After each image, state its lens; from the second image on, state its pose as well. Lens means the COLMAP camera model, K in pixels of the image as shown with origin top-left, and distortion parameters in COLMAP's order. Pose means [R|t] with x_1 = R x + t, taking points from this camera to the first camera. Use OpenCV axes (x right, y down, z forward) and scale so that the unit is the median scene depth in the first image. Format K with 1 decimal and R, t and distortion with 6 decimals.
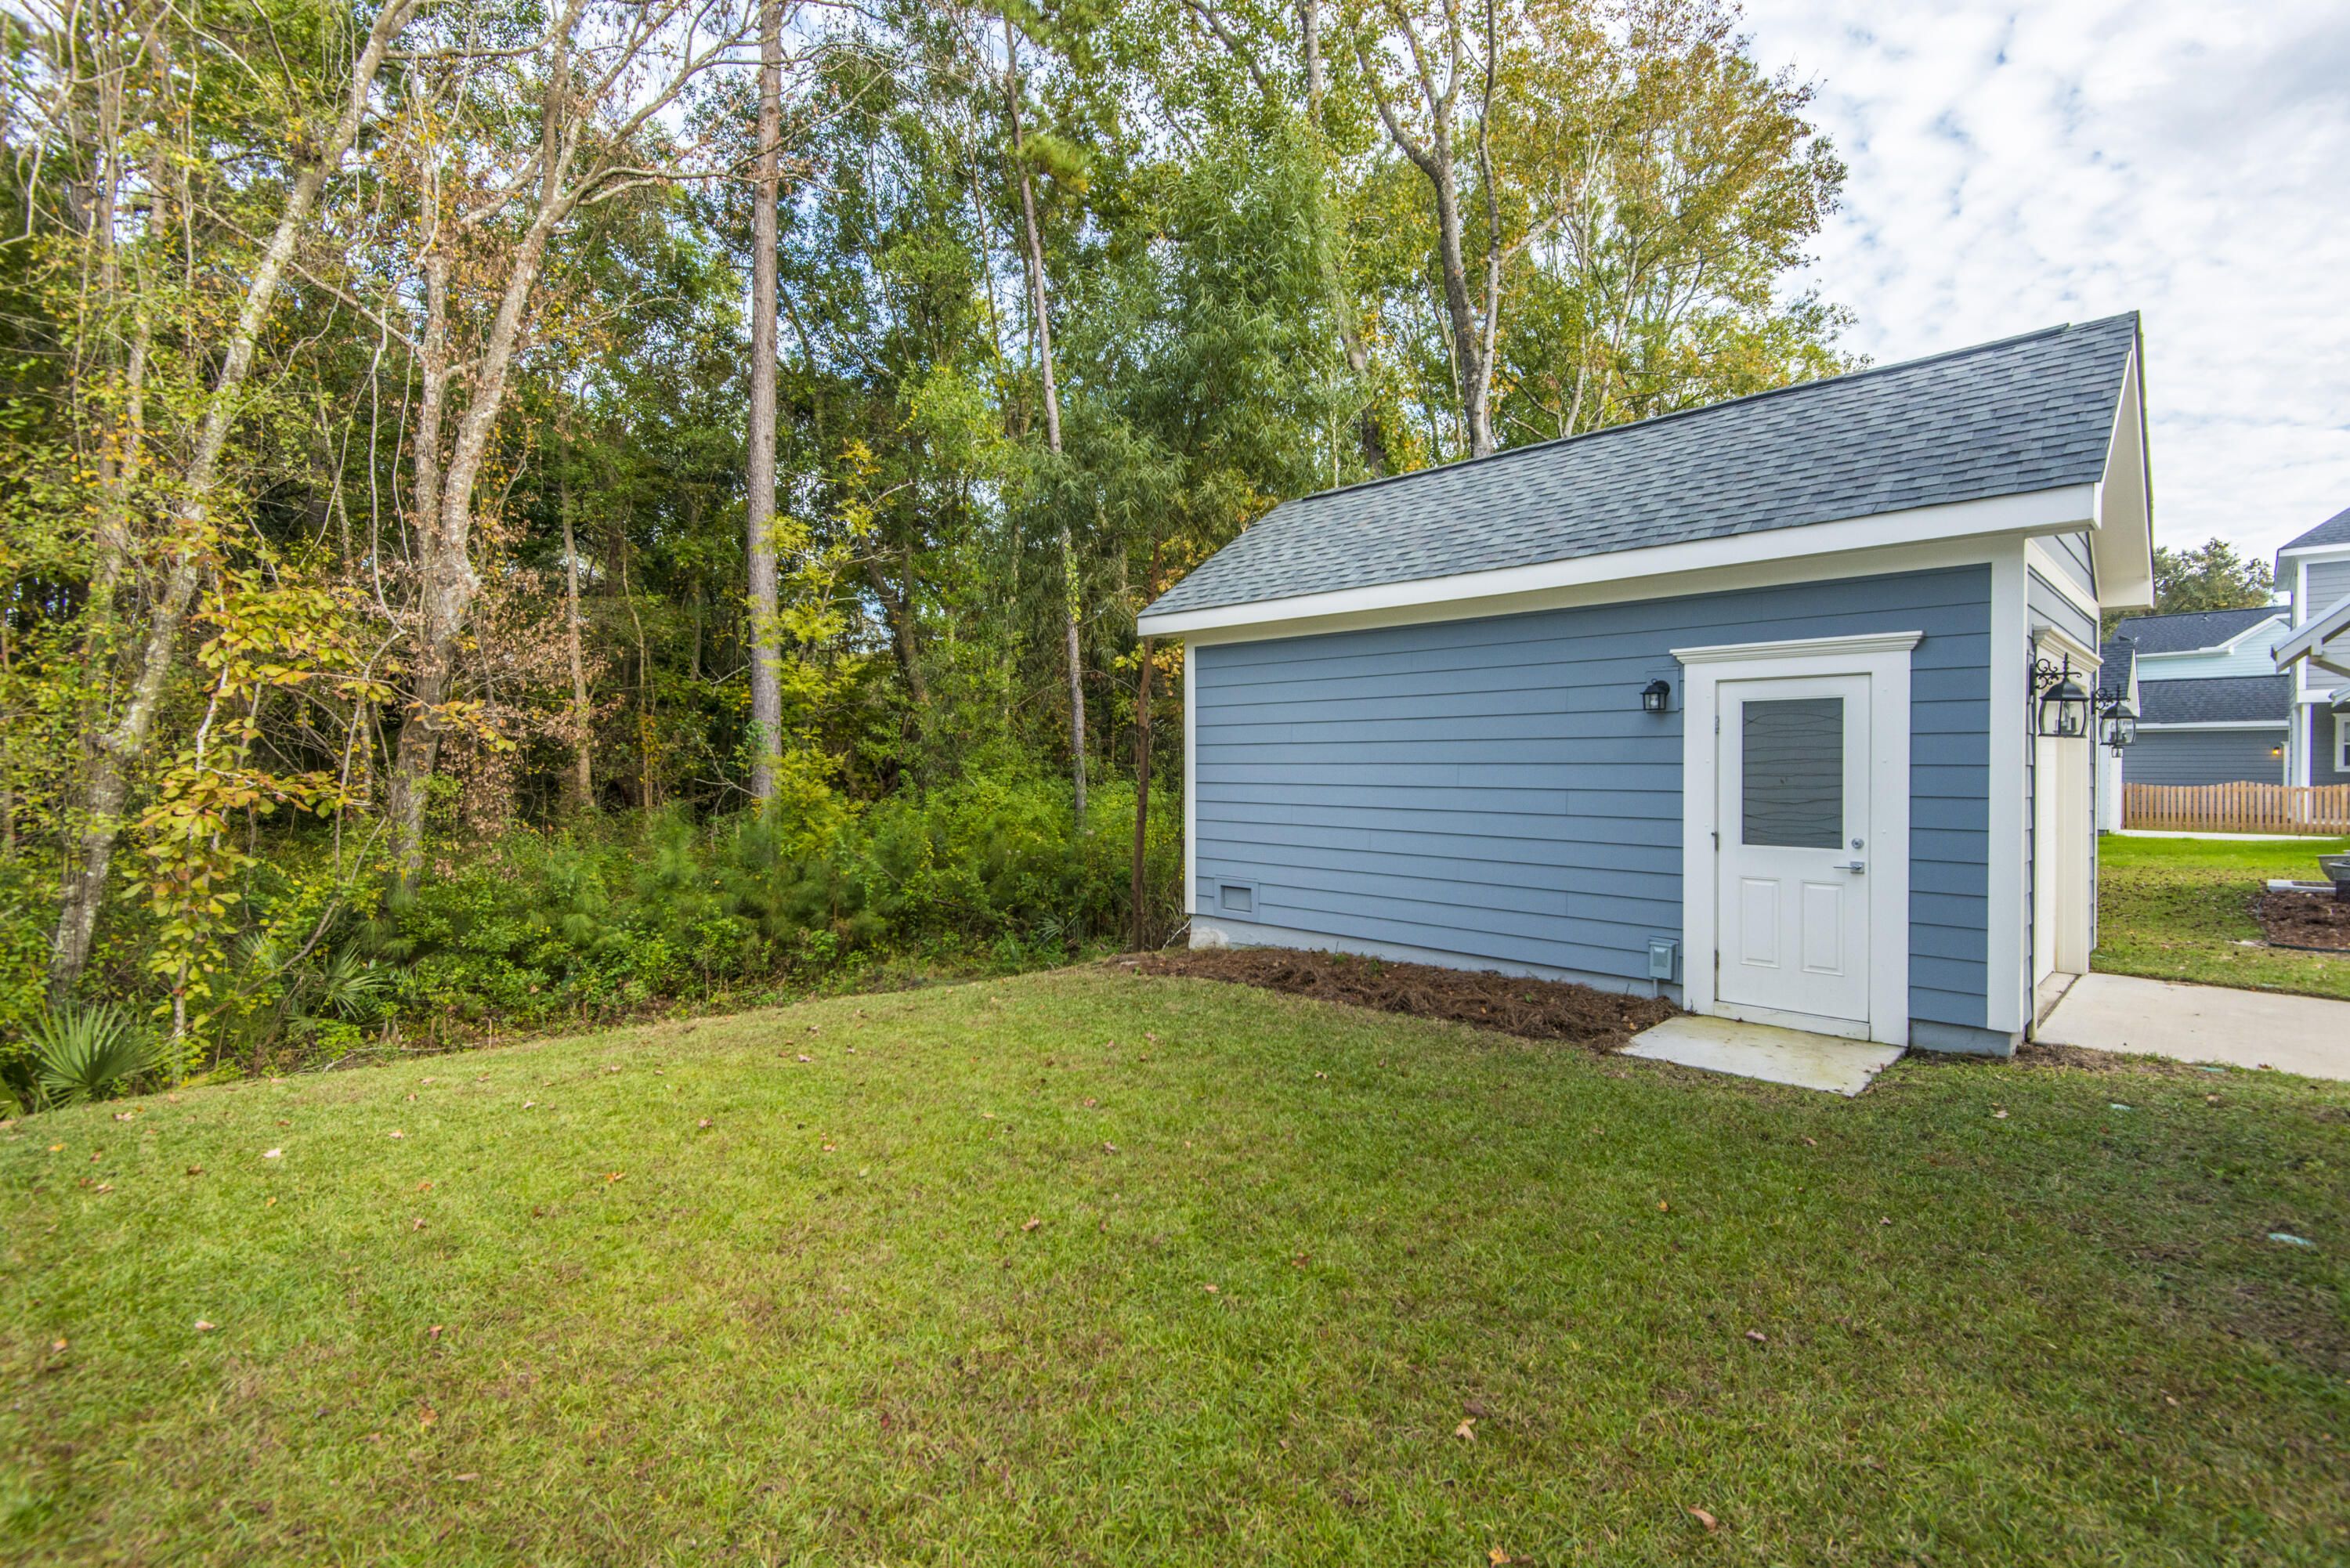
lens RADIAL K [[1058.7, 0, 1176.4], [0, 1058.7, 776.3], [0, 0, 1]] dist [0.026371, -0.013525]
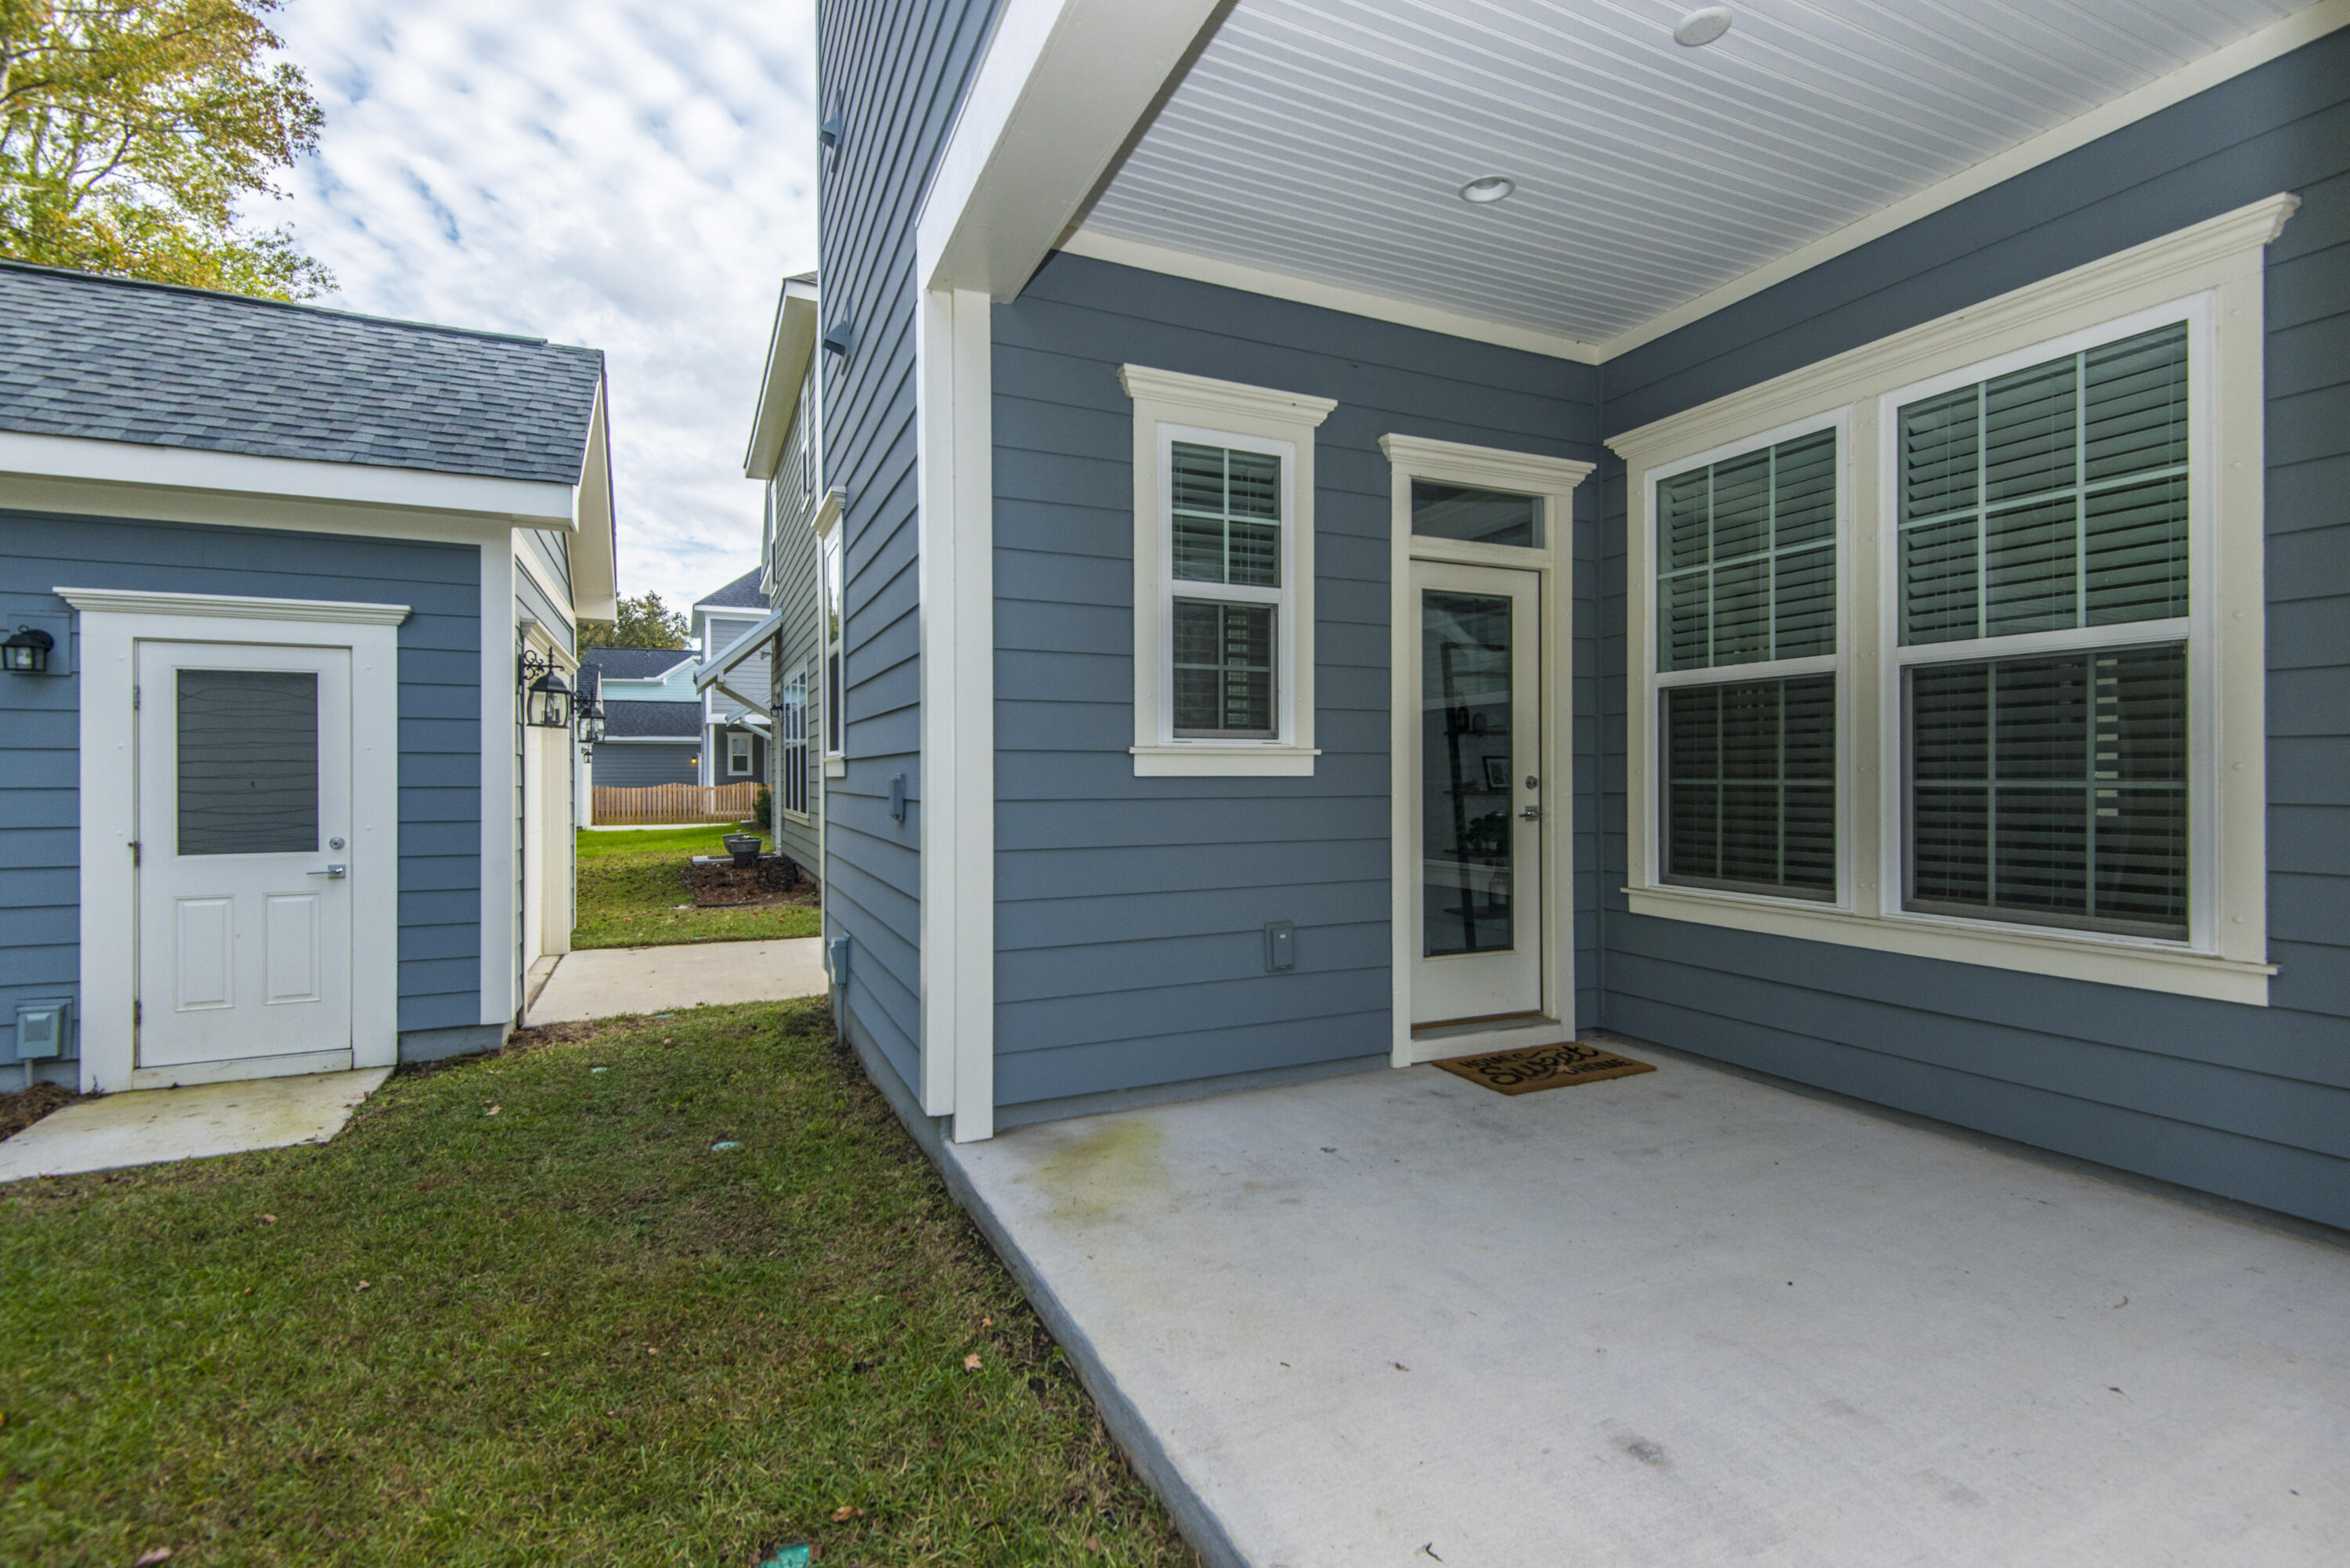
lens RADIAL K [[1058.7, 0, 1176.4], [0, 1058.7, 776.3], [0, 0, 1]] dist [0.026371, -0.013525]
pose [[0.338082, -0.001816, 0.941115, 0.056422], [0.009788, 0.999951, -0.001587, 0.017447], [-0.941066, 0.009748, 0.338083, 0.073285]]
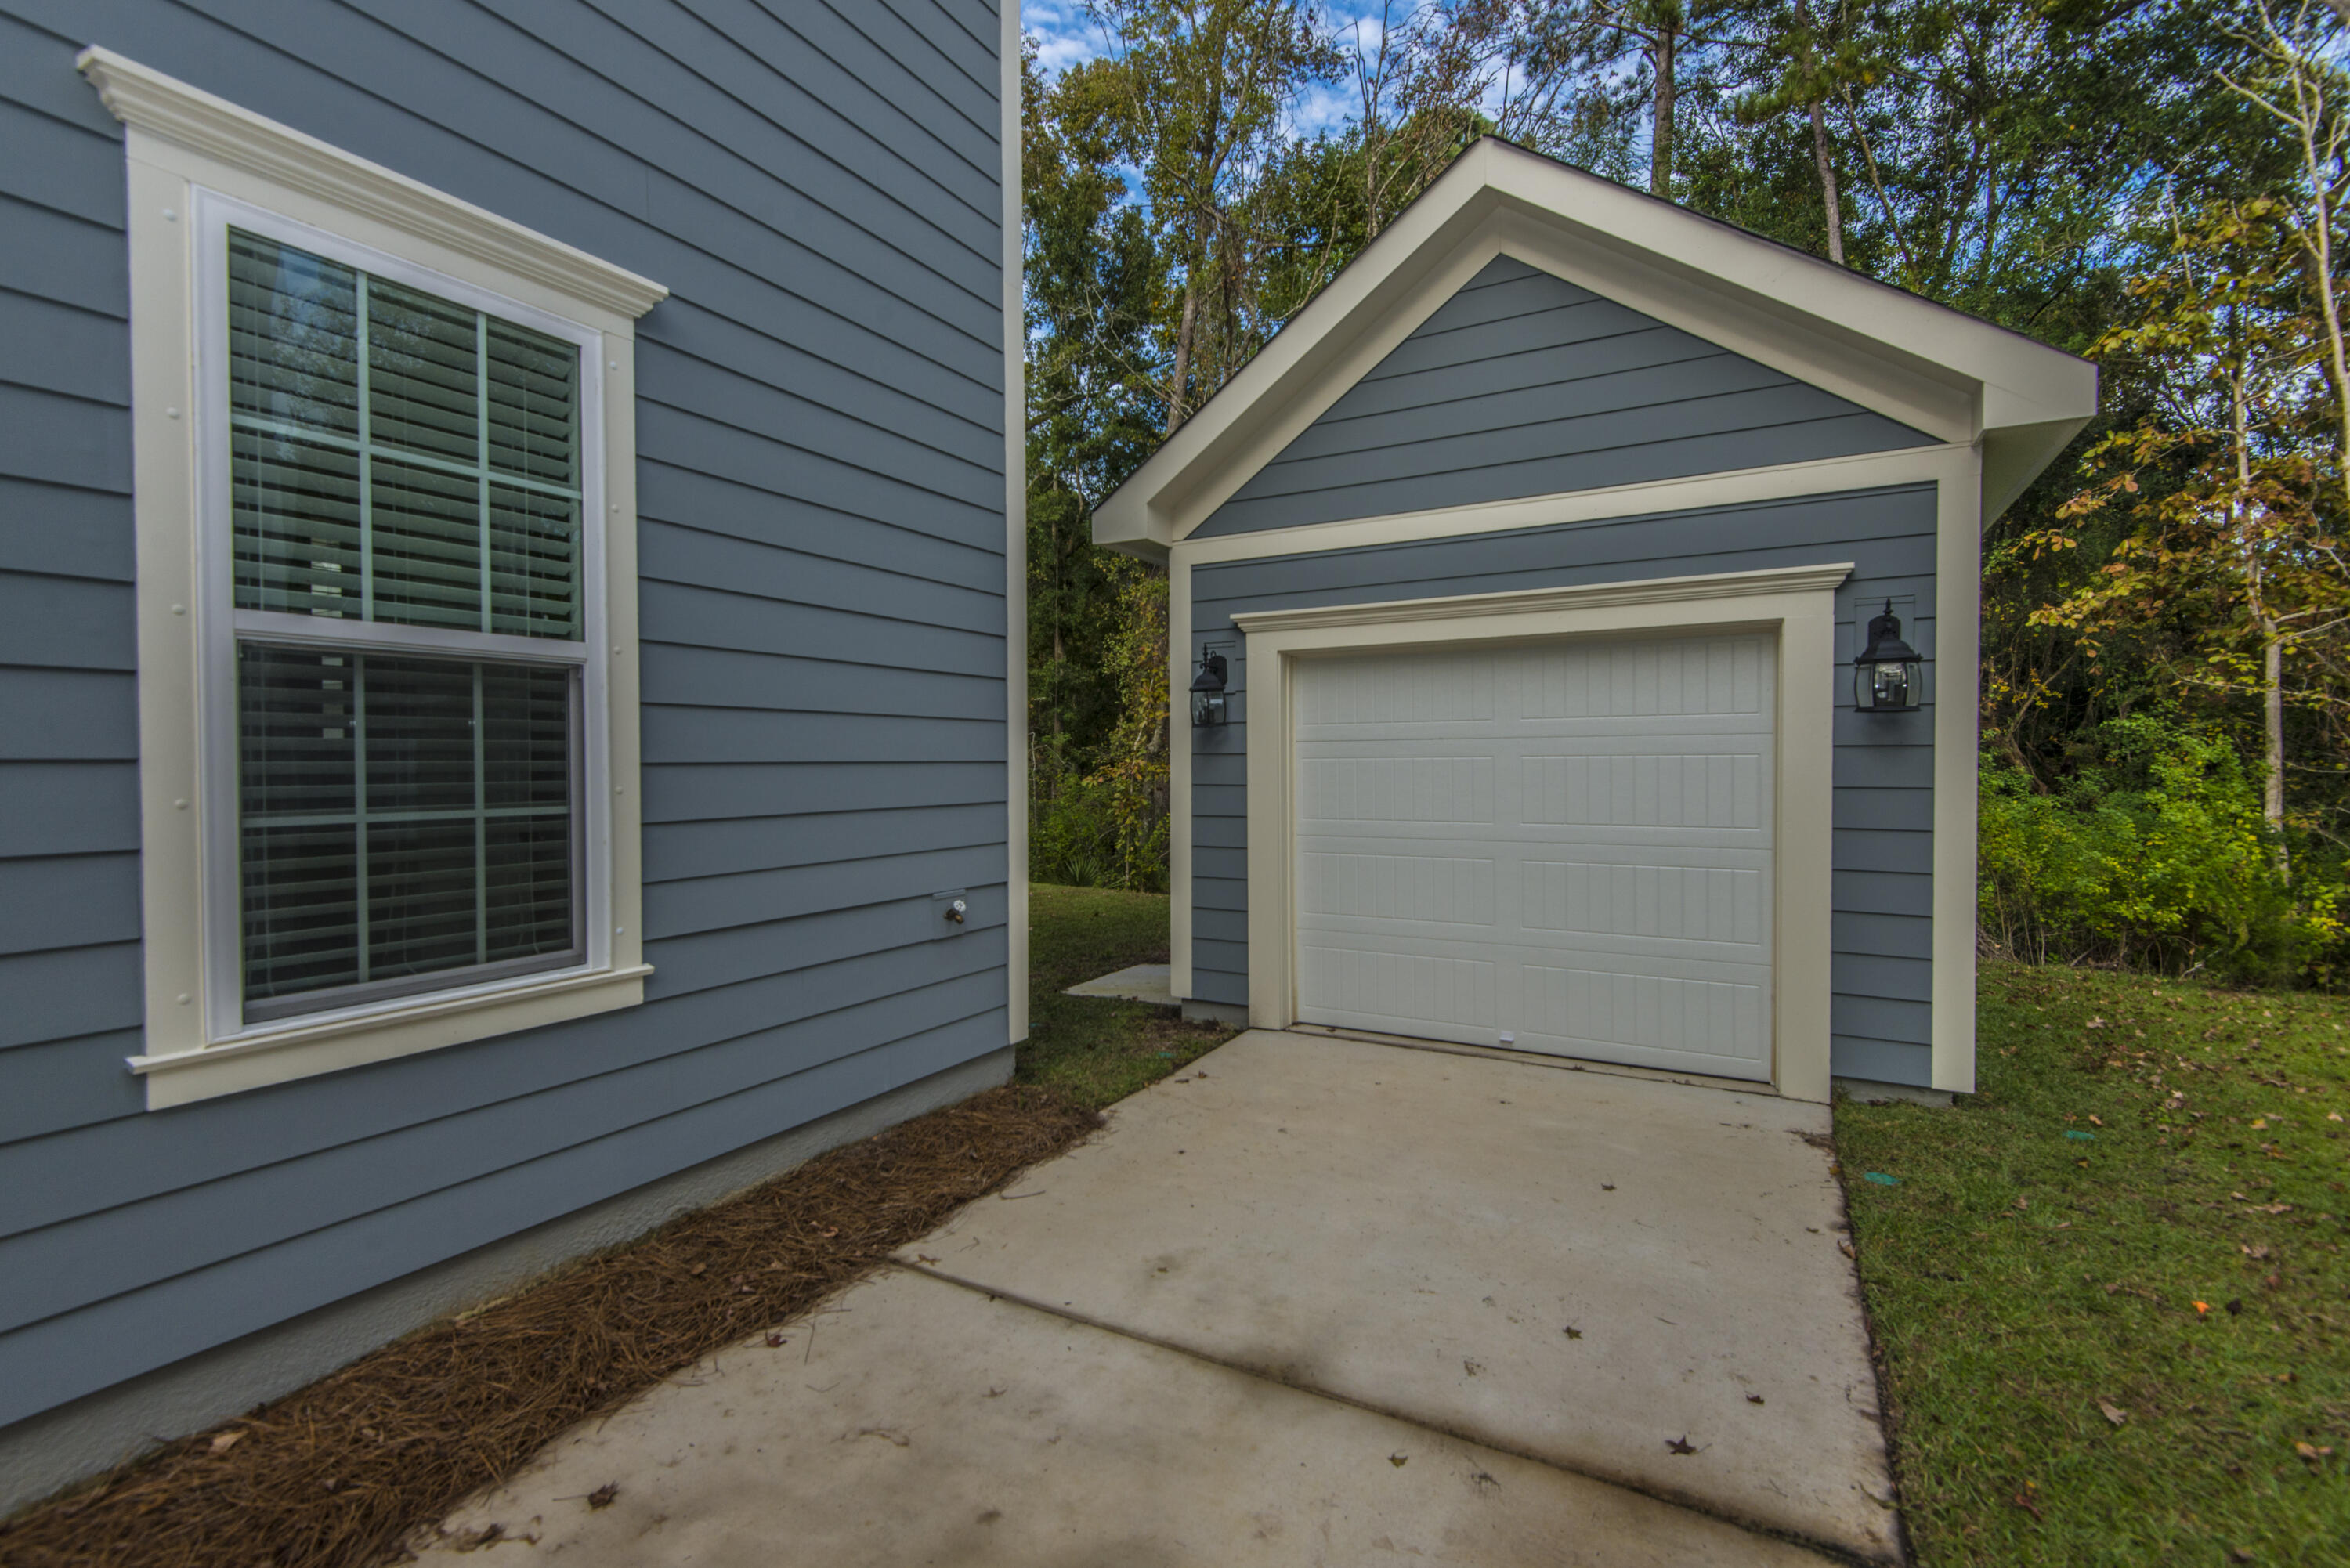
lens RADIAL K [[1058.7, 0, 1176.4], [0, 1058.7, 776.3], [0, 0, 1]] dist [0.026371, -0.013525]
pose [[-0.961743, 0.004453, -0.273918, 0.505959], [-0.001575, 0.999761, 0.021783, 0.001514], [0.273950, 0.021381, -0.961506, 0.333819]]
